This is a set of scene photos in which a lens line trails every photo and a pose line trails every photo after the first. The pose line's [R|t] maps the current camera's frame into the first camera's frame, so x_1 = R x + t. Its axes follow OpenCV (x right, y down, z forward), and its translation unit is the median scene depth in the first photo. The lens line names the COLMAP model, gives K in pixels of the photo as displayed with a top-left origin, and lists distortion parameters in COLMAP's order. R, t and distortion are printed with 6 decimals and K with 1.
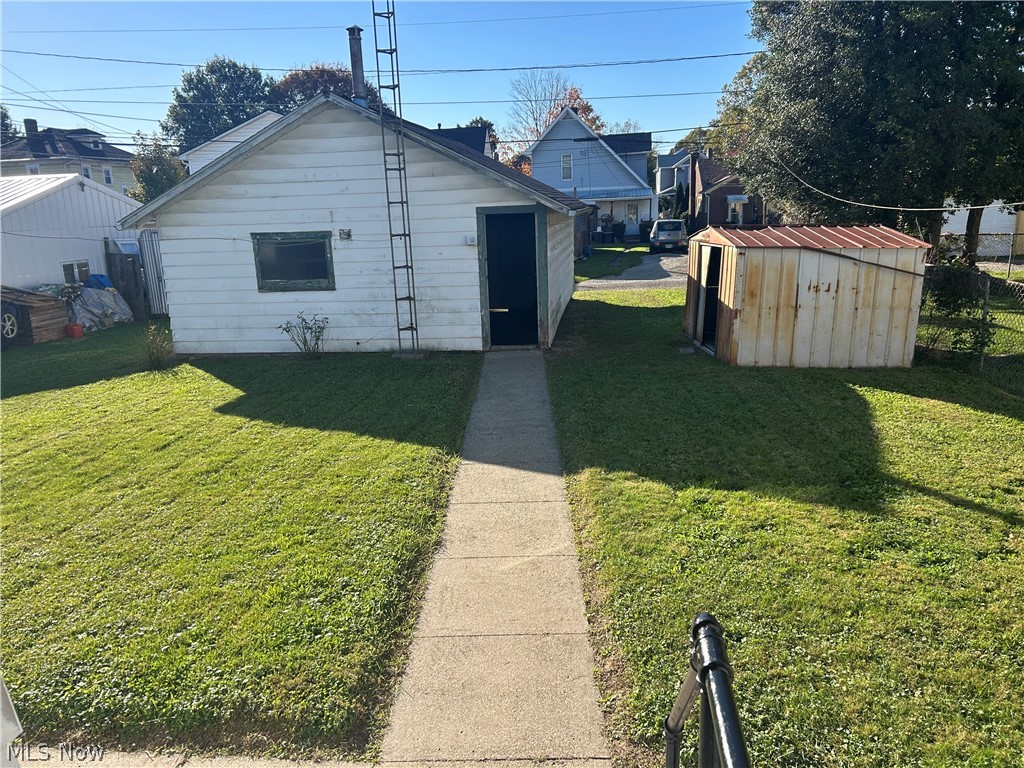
lens RADIAL K [[772.4, 0, 511.4], [0, 772.4, 386.0], [0, 0, 1]] dist [0.050476, -0.057105]
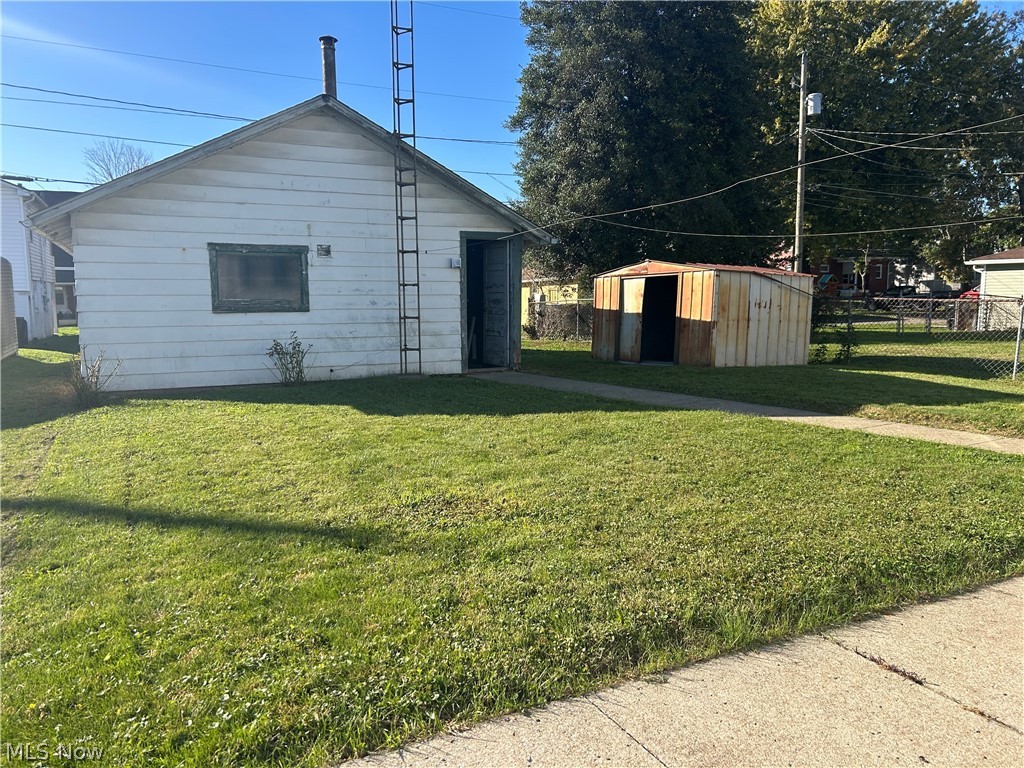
lens RADIAL K [[772.4, 0, 512.6], [0, 772.4, 384.0], [0, 0, 1]] dist [0.050476, -0.057105]
pose [[0.839237, -0.029559, 0.542961, -0.529013], [0.100132, 0.989846, -0.100884, 0.074817], [-0.534466, 0.139033, 0.833676, 0.141427]]
